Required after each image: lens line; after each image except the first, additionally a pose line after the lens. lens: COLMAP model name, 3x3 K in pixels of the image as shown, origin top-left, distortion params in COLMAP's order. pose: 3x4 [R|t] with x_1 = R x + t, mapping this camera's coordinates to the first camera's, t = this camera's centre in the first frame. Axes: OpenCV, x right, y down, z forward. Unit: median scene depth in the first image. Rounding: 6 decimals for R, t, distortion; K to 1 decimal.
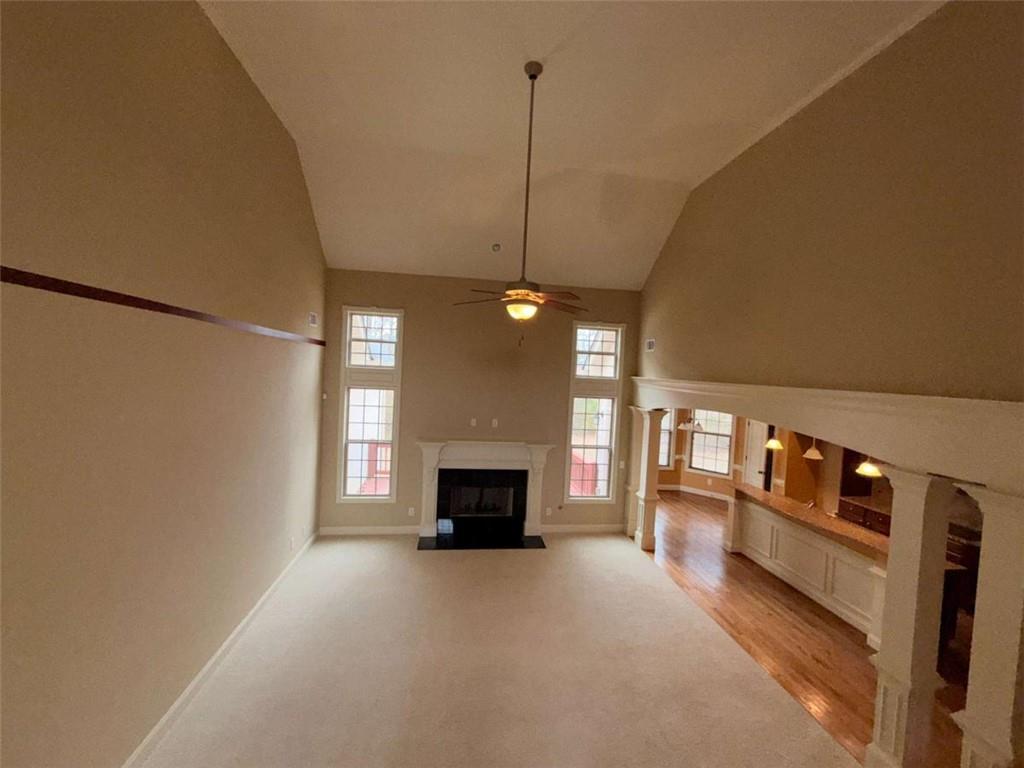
lens RADIAL K [[410.5, 0, 510.2], [0, 410.5, 383.9], [0, 0, 1]] dist [0.002559, 0.000339]
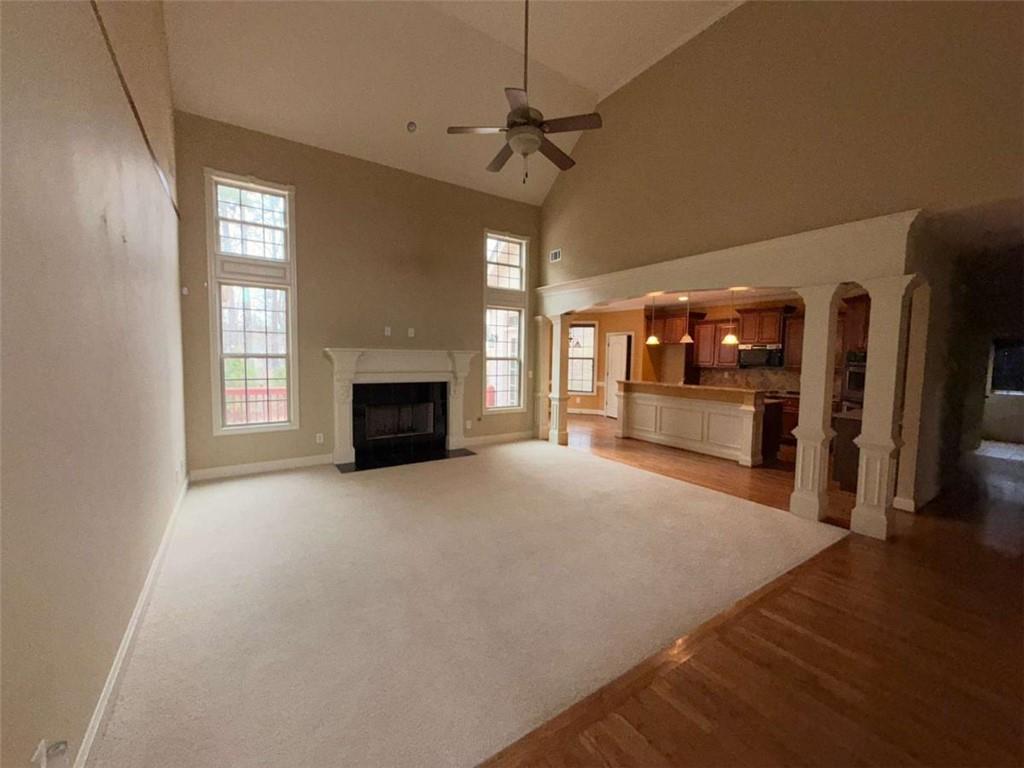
lens RADIAL K [[410.5, 0, 510.2], [0, 410.5, 383.9], [0, 0, 1]] dist [0.002559, 0.000339]
pose [[0.899974, -0.066562, 0.430832, -0.238917], [0.047642, 0.997373, 0.054570, 0.169334], [-0.433332, -0.028586, 0.900781, 0.078972]]
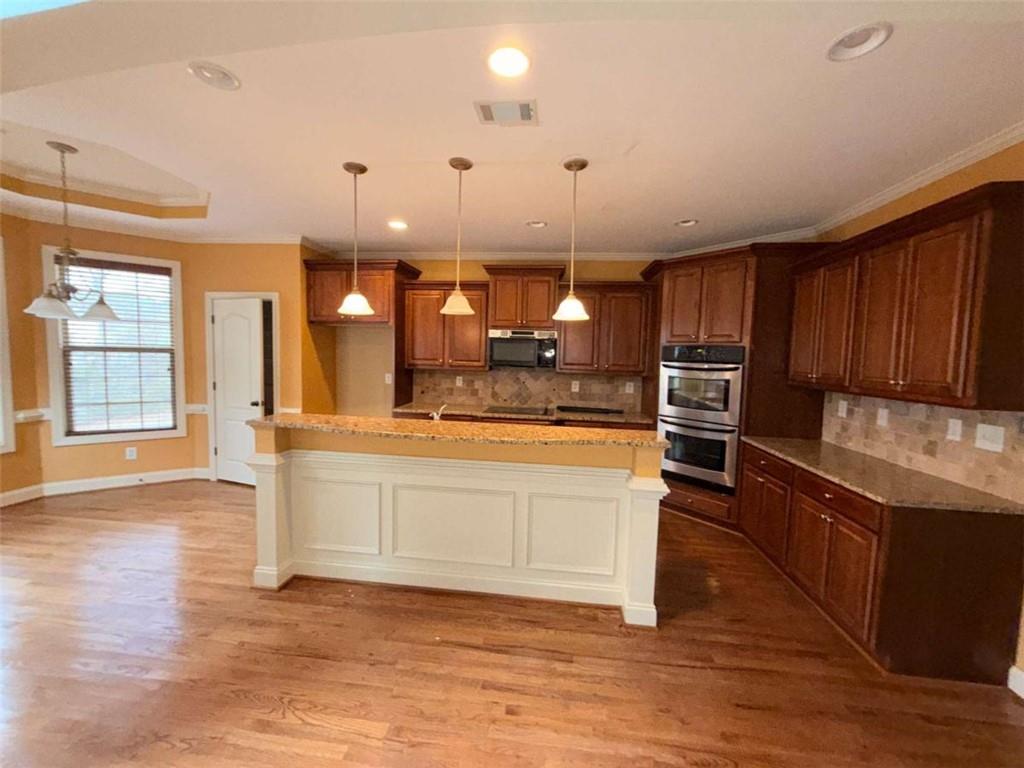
lens RADIAL K [[410.5, 0, 510.2], [0, 410.5, 383.9], [0, 0, 1]] dist [0.002559, 0.000339]
pose [[0.261947, -0.112660, 0.958484, 0.227087], [0.025186, 0.993623, 0.109907, 0.168082], [-0.964754, -0.004649, 0.263114, 0.651311]]
